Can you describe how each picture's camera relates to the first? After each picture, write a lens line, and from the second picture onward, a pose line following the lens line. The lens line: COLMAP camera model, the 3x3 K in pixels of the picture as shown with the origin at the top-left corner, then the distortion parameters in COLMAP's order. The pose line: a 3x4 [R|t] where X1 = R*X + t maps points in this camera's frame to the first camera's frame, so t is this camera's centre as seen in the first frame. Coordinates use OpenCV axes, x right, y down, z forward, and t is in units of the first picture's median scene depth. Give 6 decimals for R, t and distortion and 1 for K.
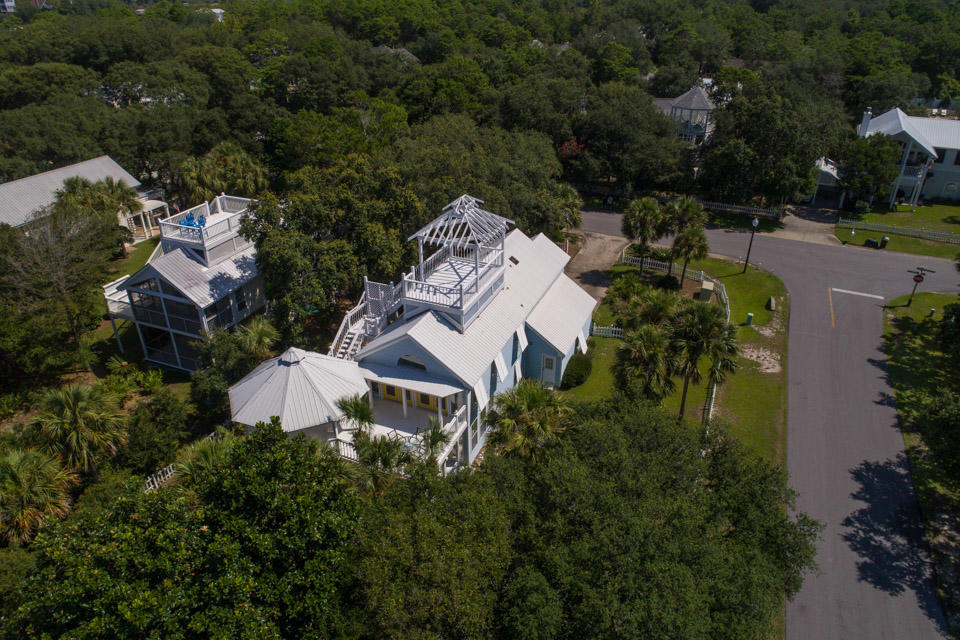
lens RADIAL K [[649.0, 0, 481.7], [0, 649.0, 311.4], [0, 0, 1]] dist [-0.004659, 0.008075]
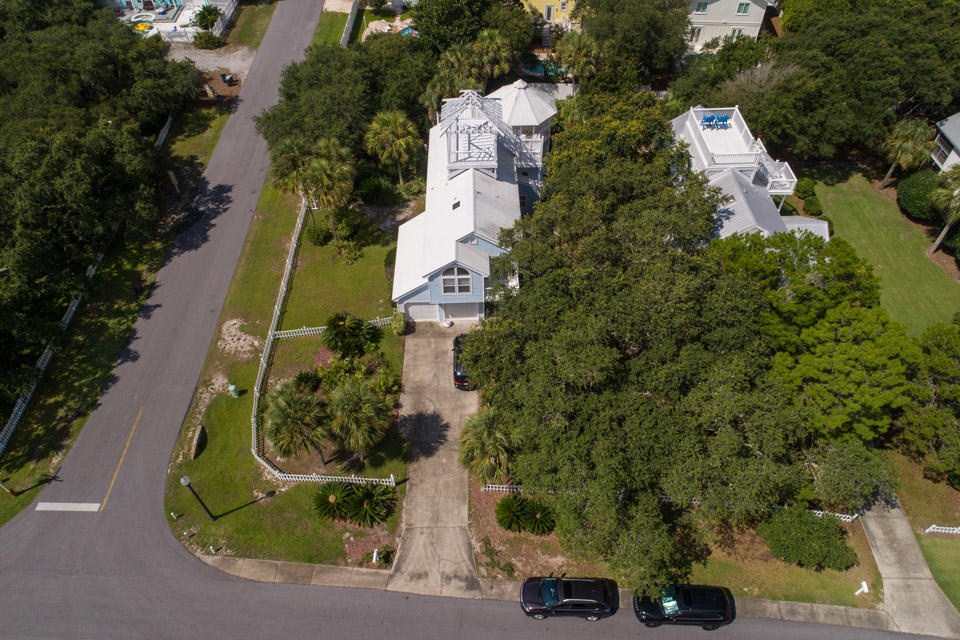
lens RADIAL K [[649.0, 0, 479.5], [0, 649.0, 318.2], [0, 0, 1]] dist [-0.004659, 0.008075]
pose [[-0.914601, 0.309346, -0.260404, 0.333169], [-0.177528, 0.271415, 0.945948, -0.993994], [0.363303, 0.911394, -0.193319, 1.303682]]
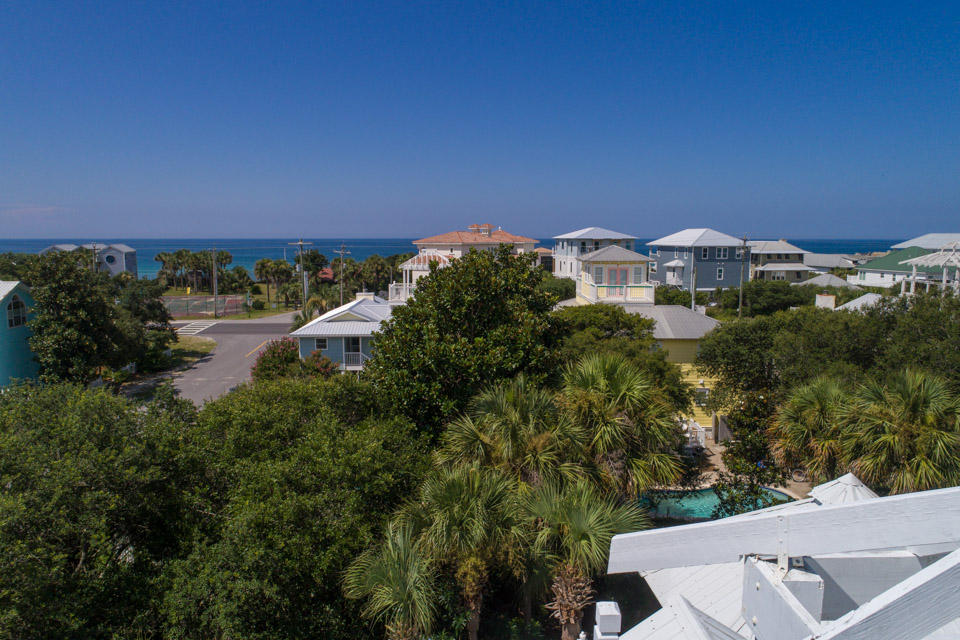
lens RADIAL K [[649.0, 0, 484.9], [0, 649.0, 324.7], [0, 0, 1]] dist [-0.004659, 0.008075]
pose [[-0.895794, 0.056909, -0.440812, 0.035122], [-0.208402, 0.822216, 0.529650, -0.117108], [0.392584, 0.566323, -0.724676, 0.774991]]
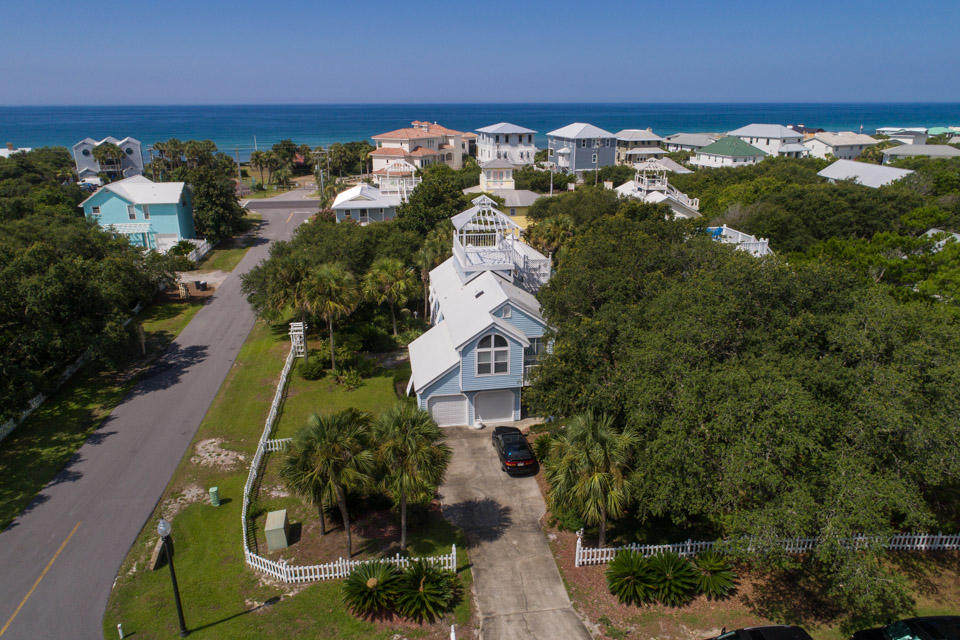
lens RADIAL K [[649.0, 0, 478.3], [0, 649.0, 320.3], [0, 0, 1]] dist [-0.004659, 0.008075]
pose [[-0.851662, 0.169751, -0.495840, 0.523883], [-0.240427, 0.714119, 0.657441, -0.668689], [0.465690, 0.679131, -0.567375, 1.494209]]
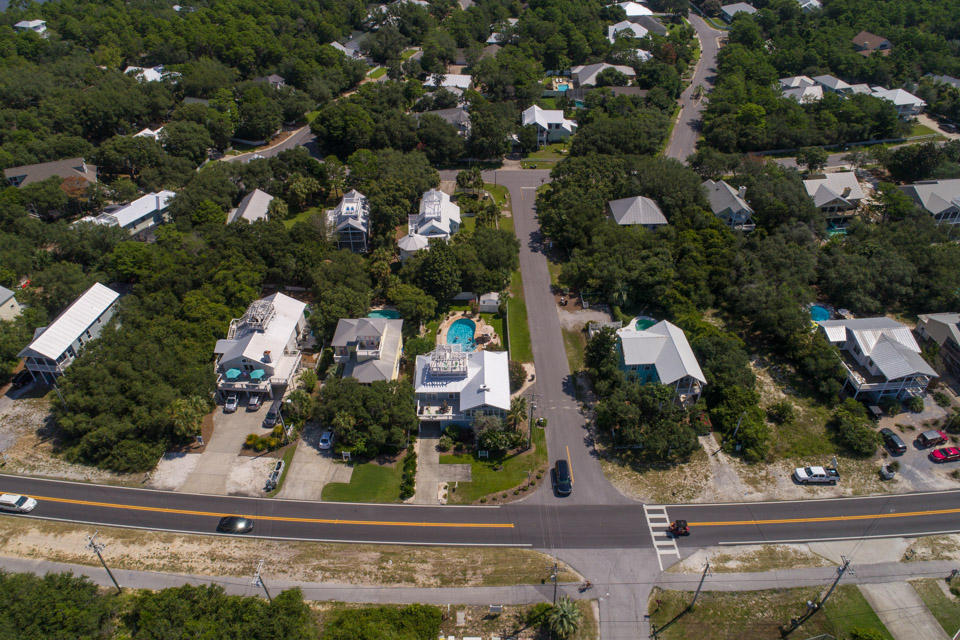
lens RADIAL K [[649.0, 0, 479.2], [0, 649.0, 318.8], [0, 0, 1]] dist [-0.004659, 0.008075]
pose [[0.909234, -0.259922, 0.325167, -1.013350], [0.198010, 0.957131, 0.211405, -0.157782], [-0.366176, -0.127831, 0.921724, -2.311538]]
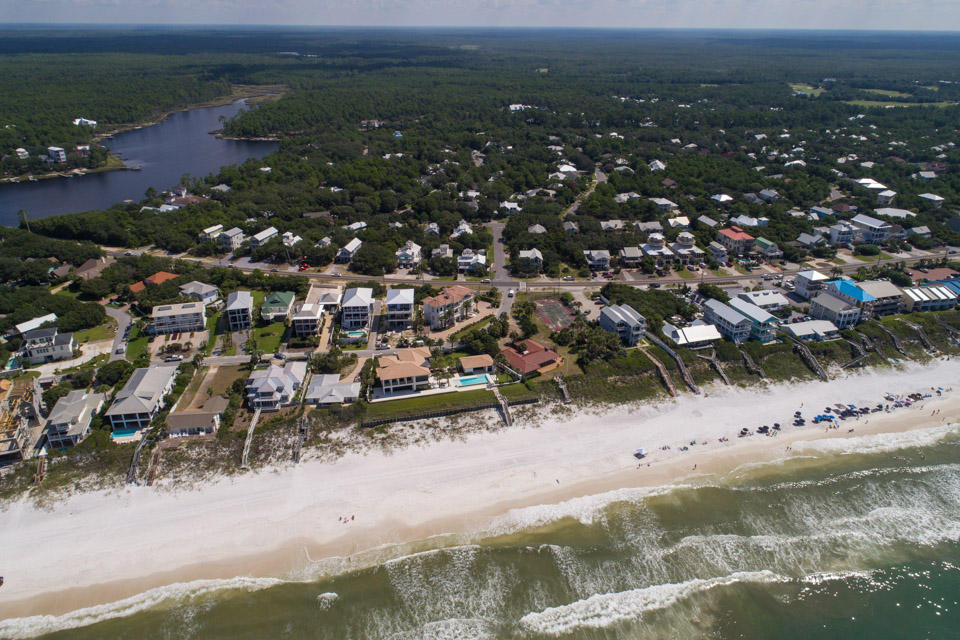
lens RADIAL K [[649.0, 0, 481.5], [0, 649.0, 321.7], [0, 0, 1]] dist [-0.004659, 0.008075]
pose [[0.920391, -0.157157, 0.358025, -3.198179], [0.174965, 0.984416, -0.017676, 1.444880], [-0.349668, 0.078911, 0.933545, -7.511349]]
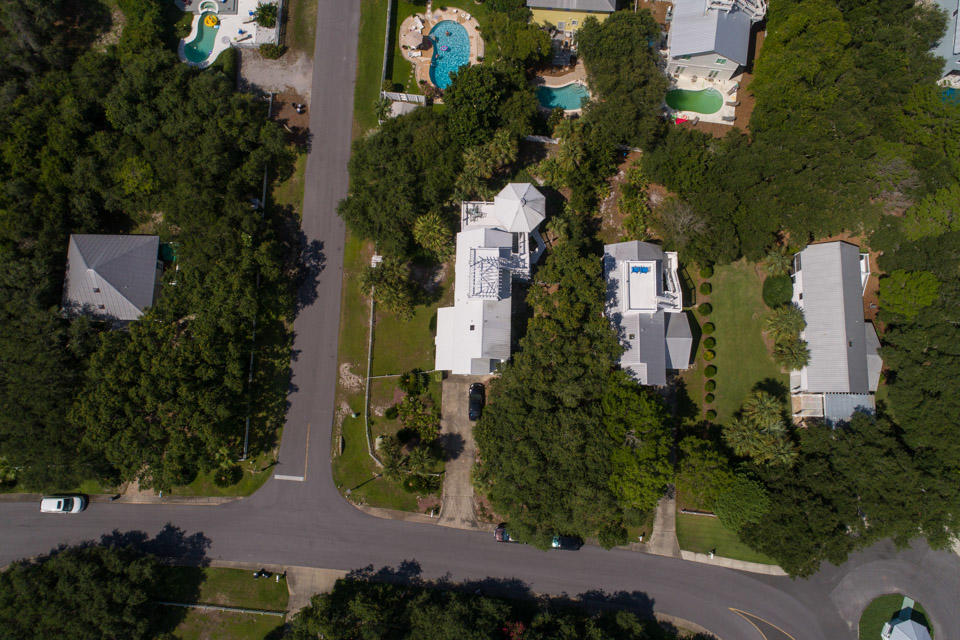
lens RADIAL K [[649.0, 0, 478.4], [0, 649.0, 321.6], [0, 0, 1]] dist [-0.004659, 0.008075]
pose [[-0.932752, 0.358739, -0.035767, 0.088595], [-0.146652, -0.286926, 0.946661, -1.714394], [0.329342, 0.888246, 0.320240, 0.368616]]
